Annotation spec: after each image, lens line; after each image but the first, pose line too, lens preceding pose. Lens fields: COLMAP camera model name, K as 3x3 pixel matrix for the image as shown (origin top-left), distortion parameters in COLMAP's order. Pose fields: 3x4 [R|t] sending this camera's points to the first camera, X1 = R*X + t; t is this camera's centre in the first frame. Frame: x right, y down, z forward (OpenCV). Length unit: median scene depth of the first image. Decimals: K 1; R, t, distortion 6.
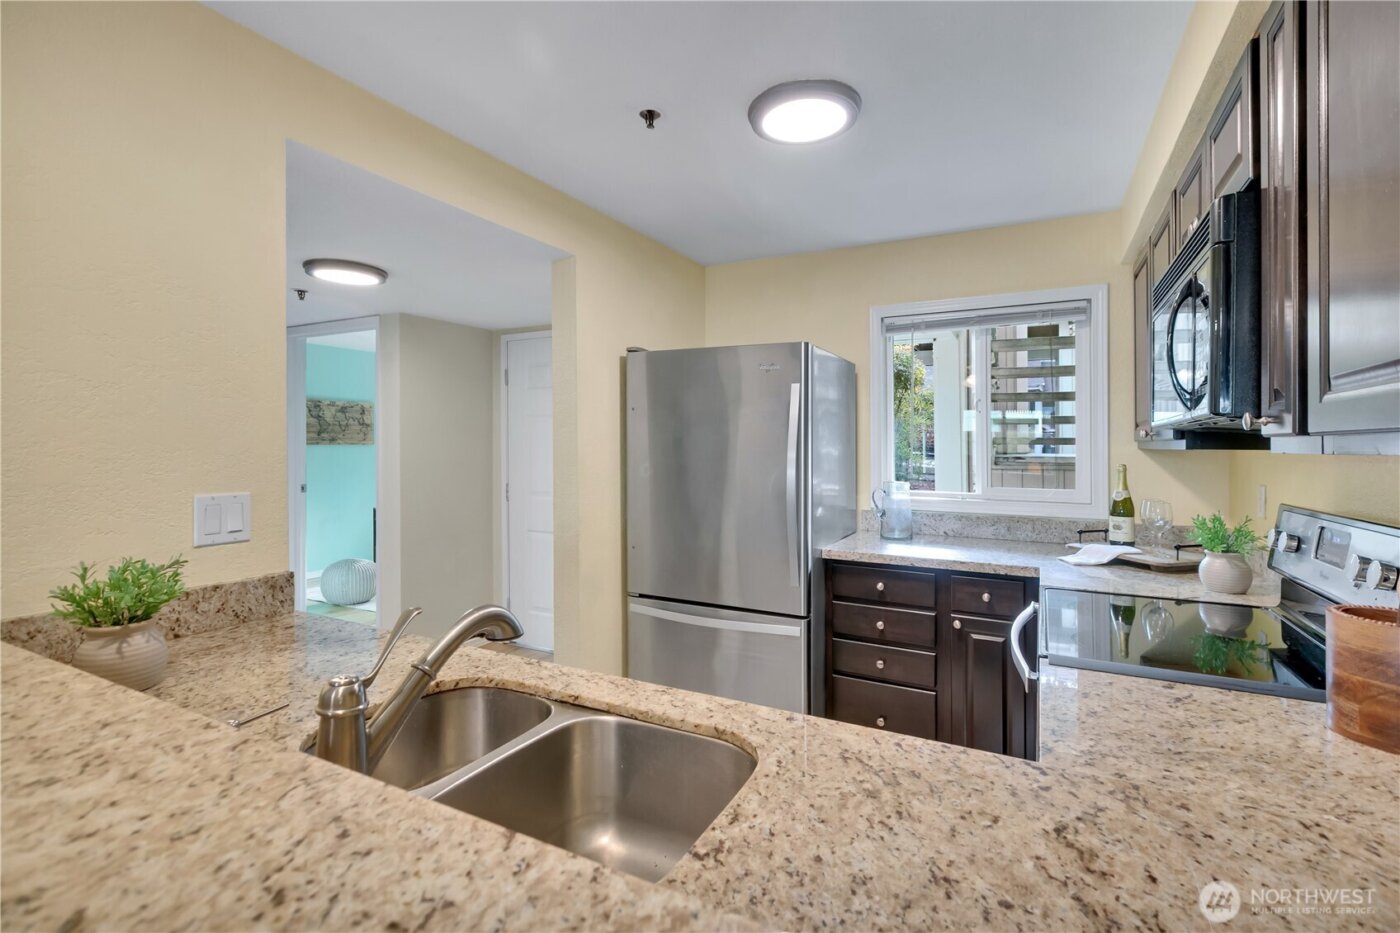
lens RADIAL K [[656.8, 0, 709.0], [0, 656.8, 455.2], [0, 0, 1]] dist [0.002077, 0.001836]
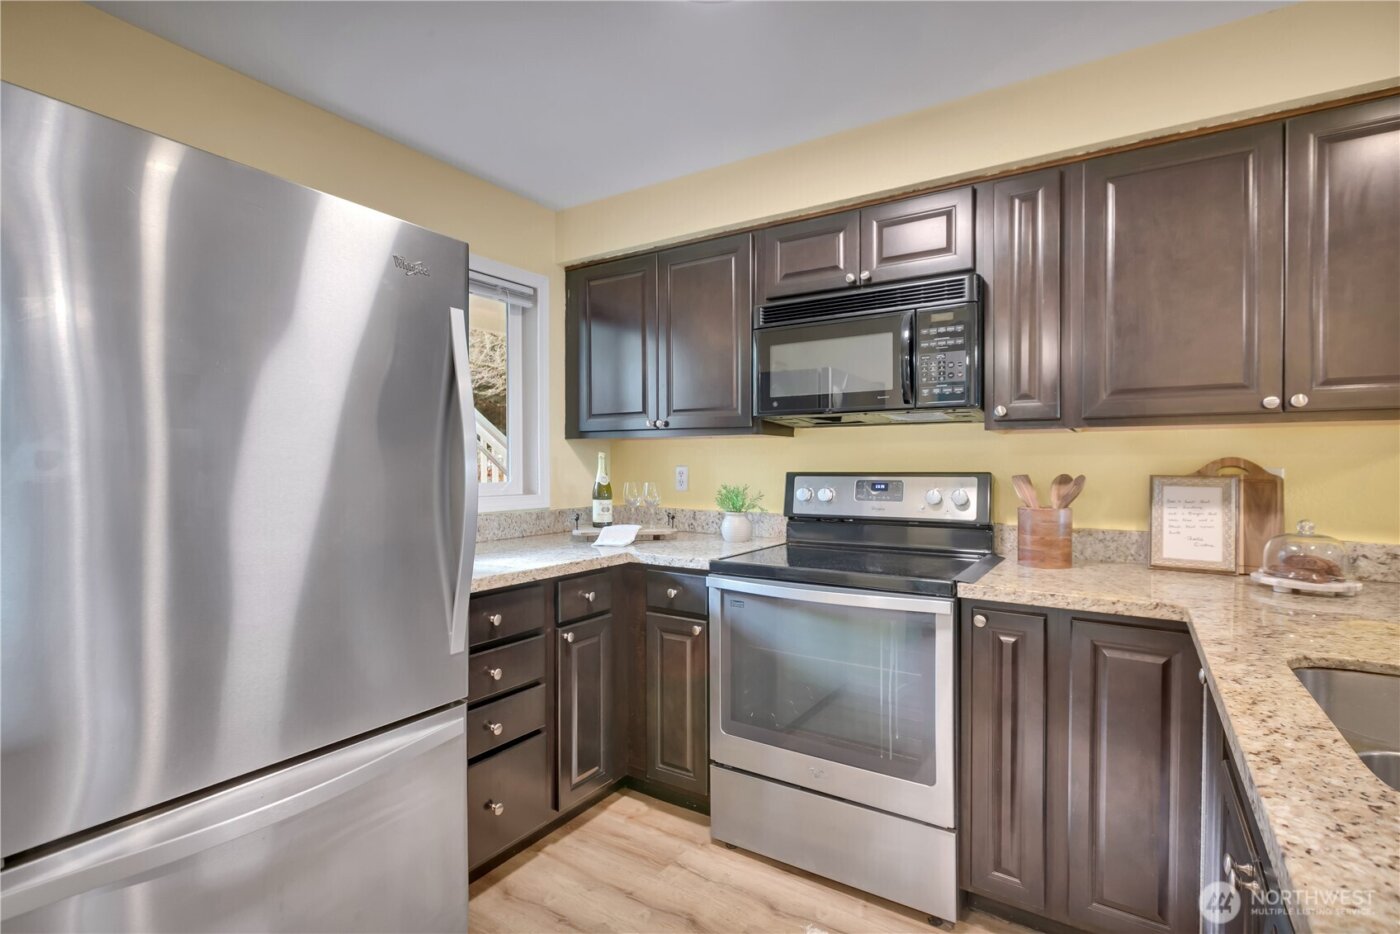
lens RADIAL K [[656.8, 0, 711.2], [0, 656.8, 467.7], [0, 0, 1]] dist [0.002077, 0.001836]
pose [[0.072632, -0.008525, 0.997322, -0.653088], [0.007532, 0.999940, 0.007998, 0.047140], [-0.997330, 0.006931, 0.072692, 1.086238]]
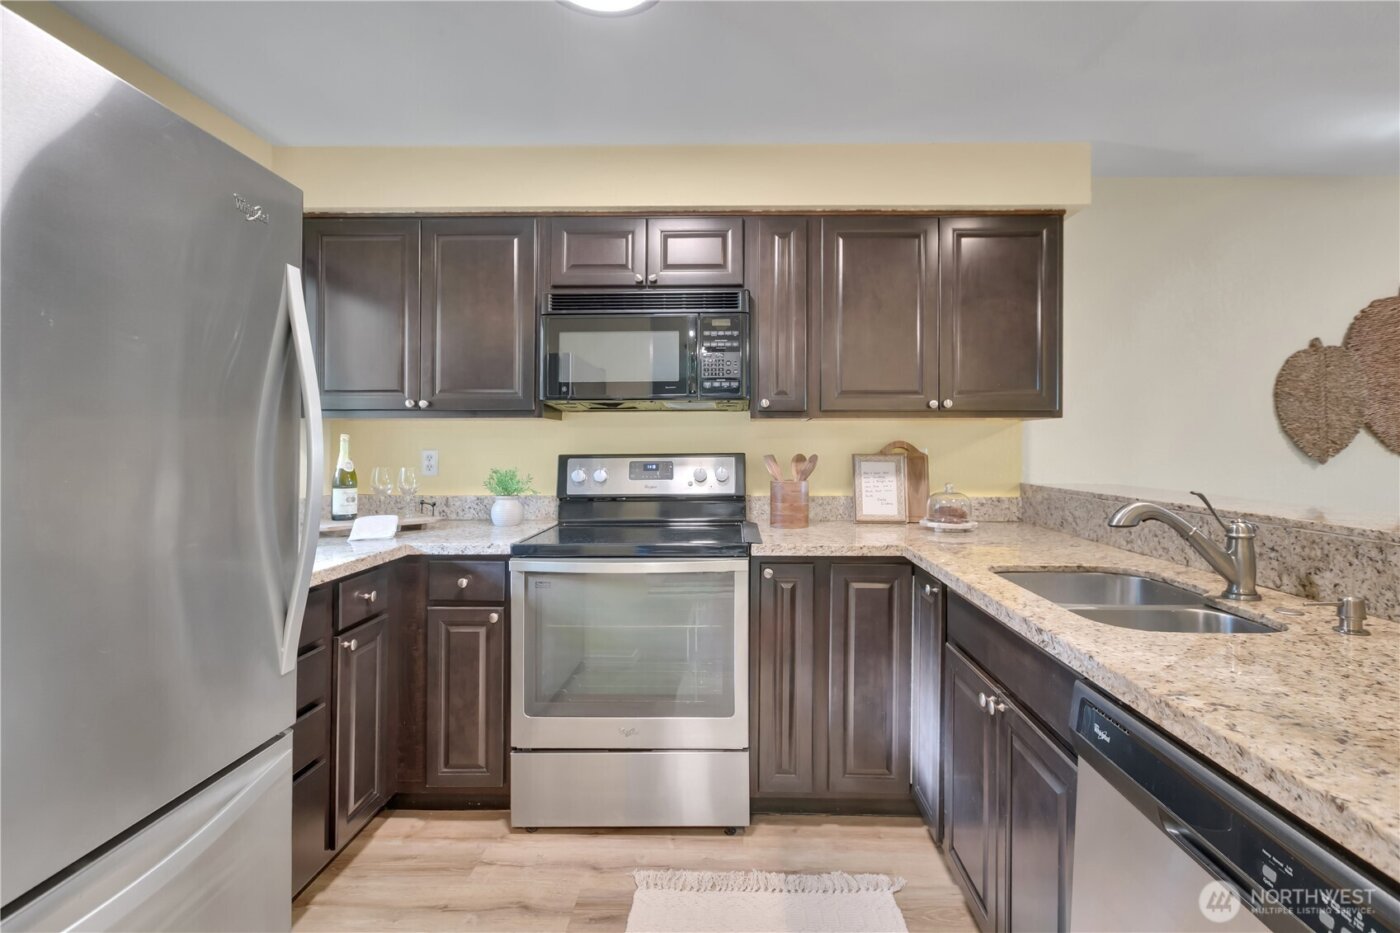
lens RADIAL K [[656.8, 0, 724.0], [0, 656.8, 441.6], [0, 0, 1]] dist [0.002077, 0.001836]
pose [[-0.458392, 0.003802, 0.888742, -0.687093], [0.008328, 0.999965, 0.000017, 0.043438], [-0.888711, 0.007409, -0.458407, 1.365451]]
